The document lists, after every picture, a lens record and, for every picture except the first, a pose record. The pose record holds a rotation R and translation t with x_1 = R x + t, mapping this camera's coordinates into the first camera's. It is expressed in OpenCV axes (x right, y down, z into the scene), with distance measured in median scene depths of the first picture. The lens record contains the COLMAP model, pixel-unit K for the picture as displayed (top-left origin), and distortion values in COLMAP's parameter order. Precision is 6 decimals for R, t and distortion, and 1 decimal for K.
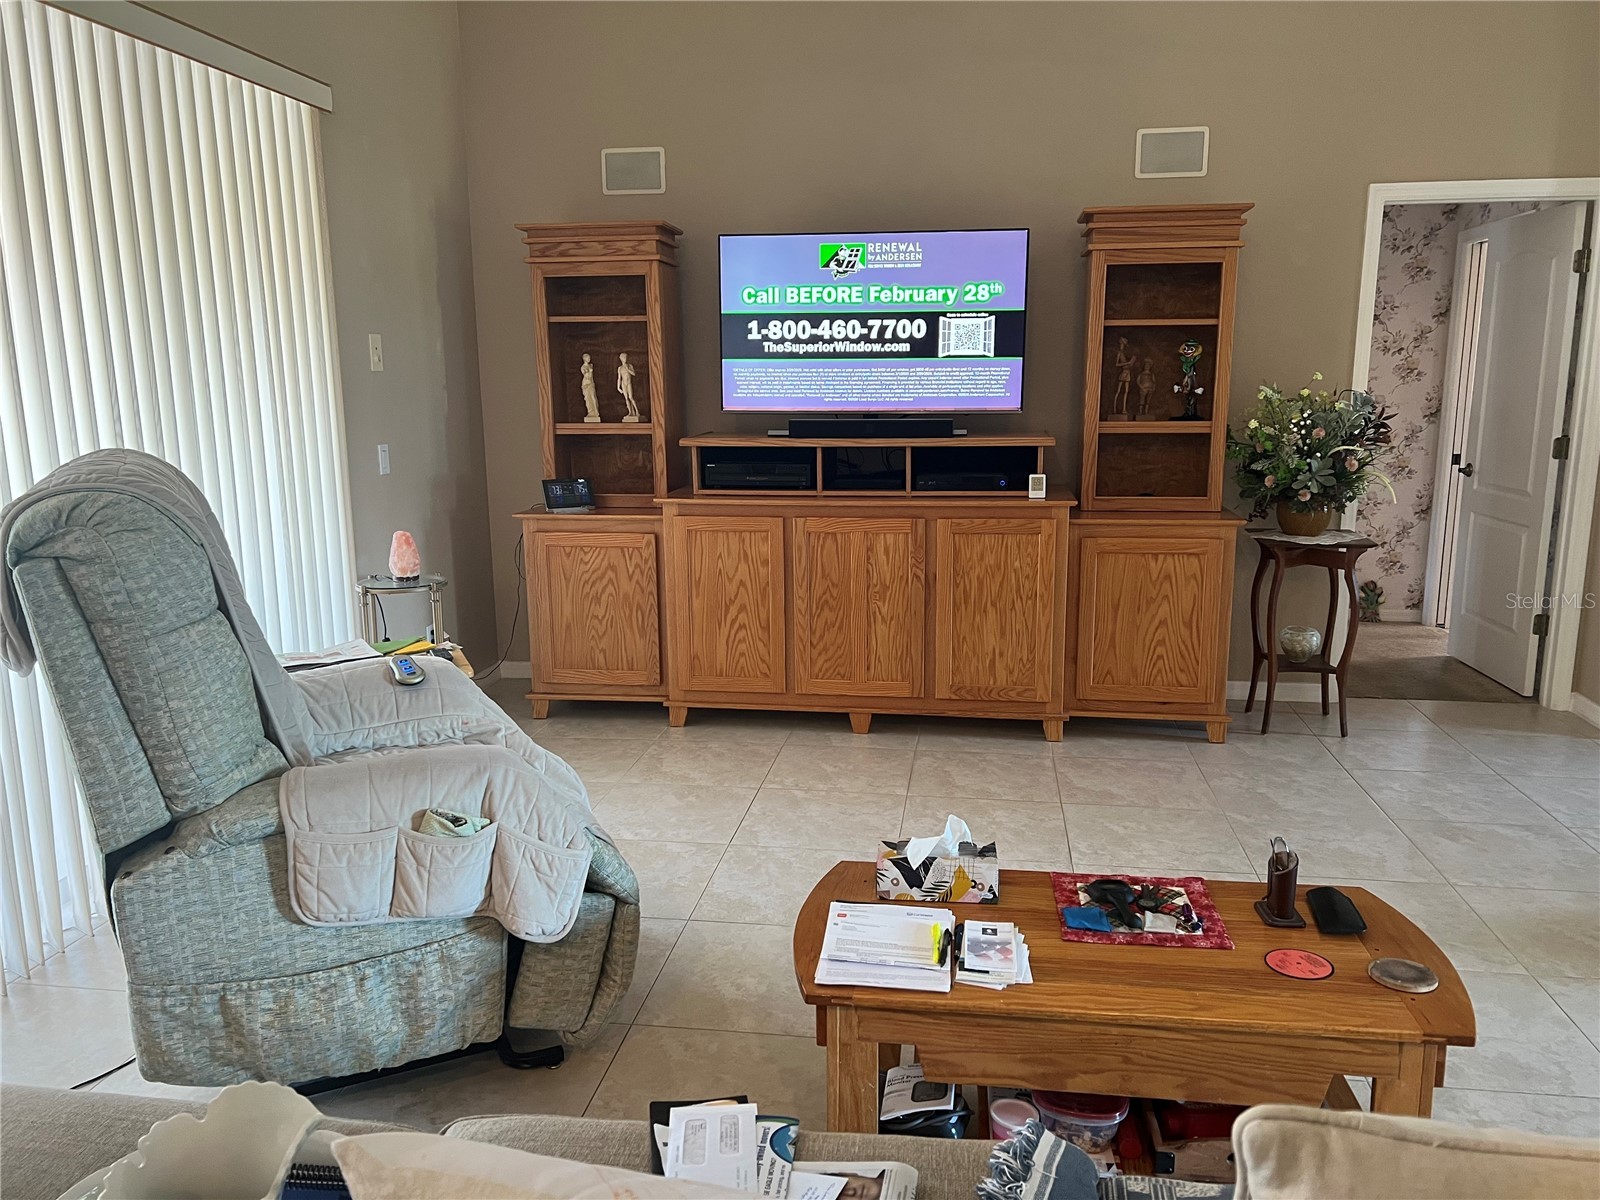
lens RADIAL K [[1202.3, 0, 791.9], [0, 1202.3, 598.4], [0, 0, 1]] dist [0.064468, -0.073328]
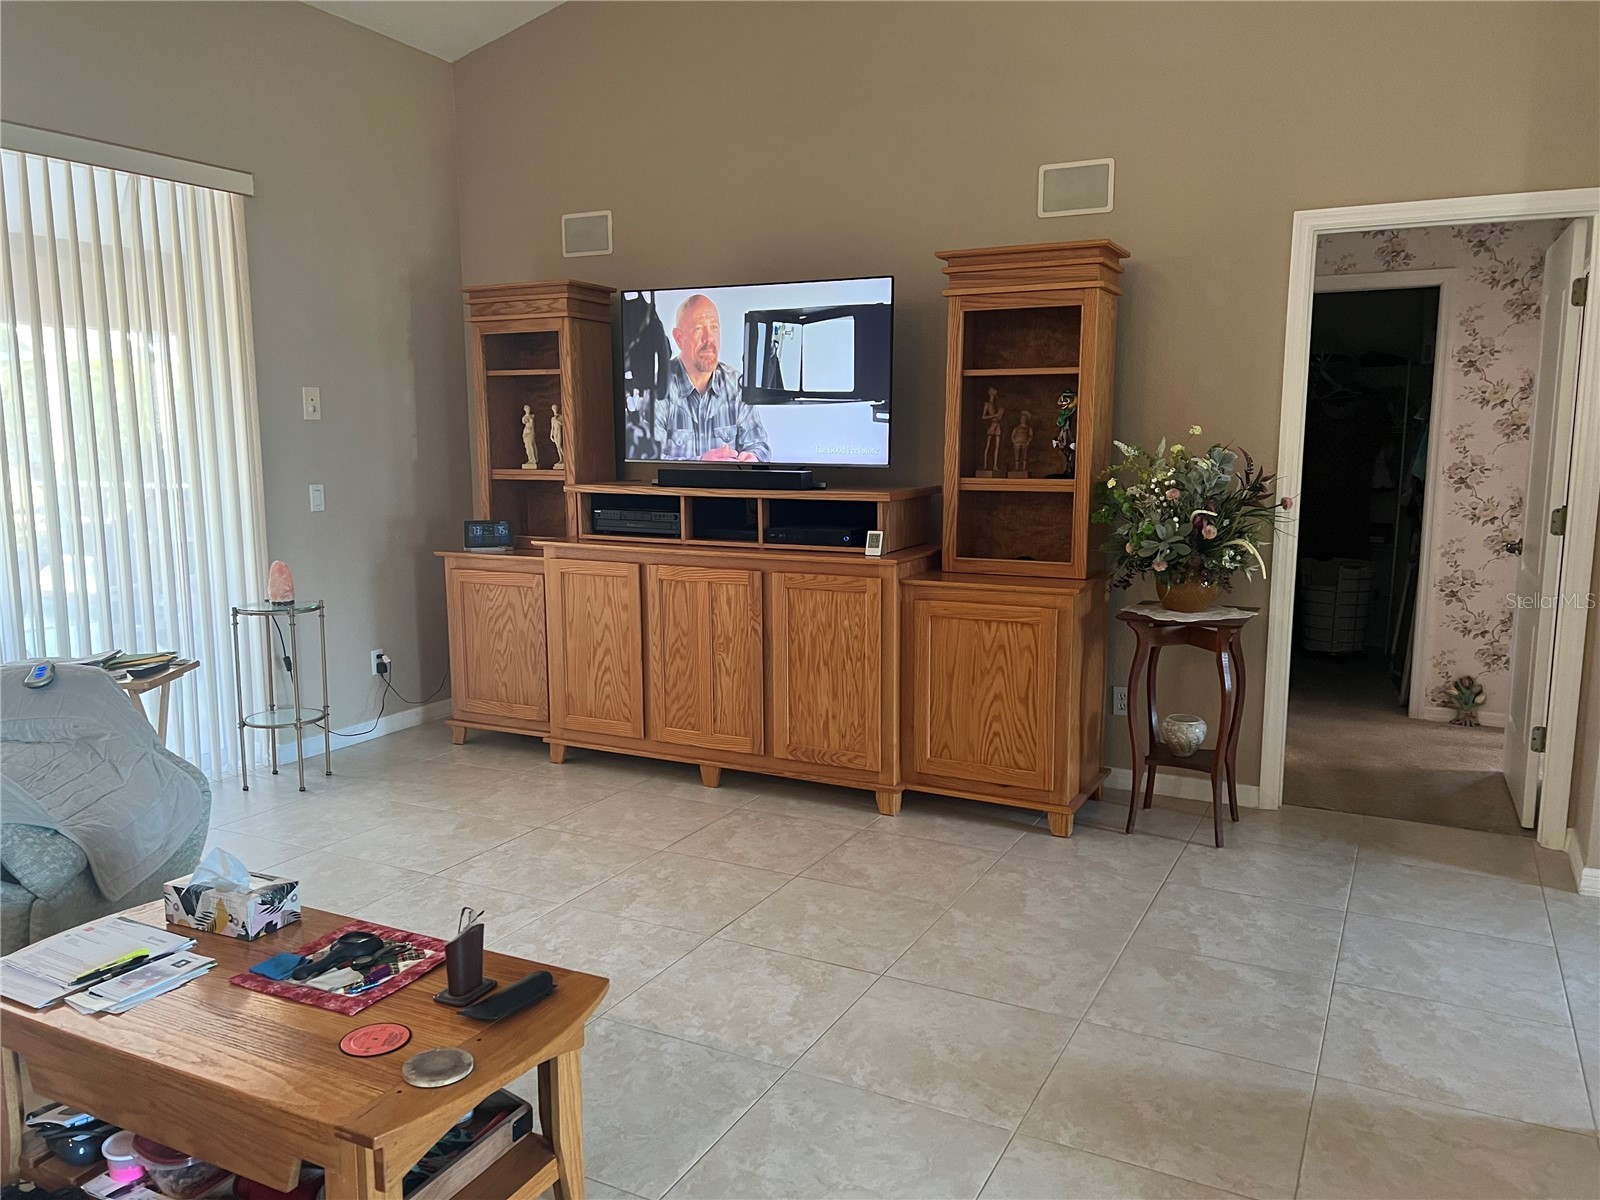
lens RADIAL K [[1202.3, 0, 806.3], [0, 1202.3, 595.0], [0, 0, 1]] dist [0.064468, -0.073328]
pose [[0.945194, 0.050271, -0.322615, 0.448424], [-0.065625, 0.997162, -0.036889, -0.013079], [0.319845, 0.056039, 0.945811, 0.086185]]
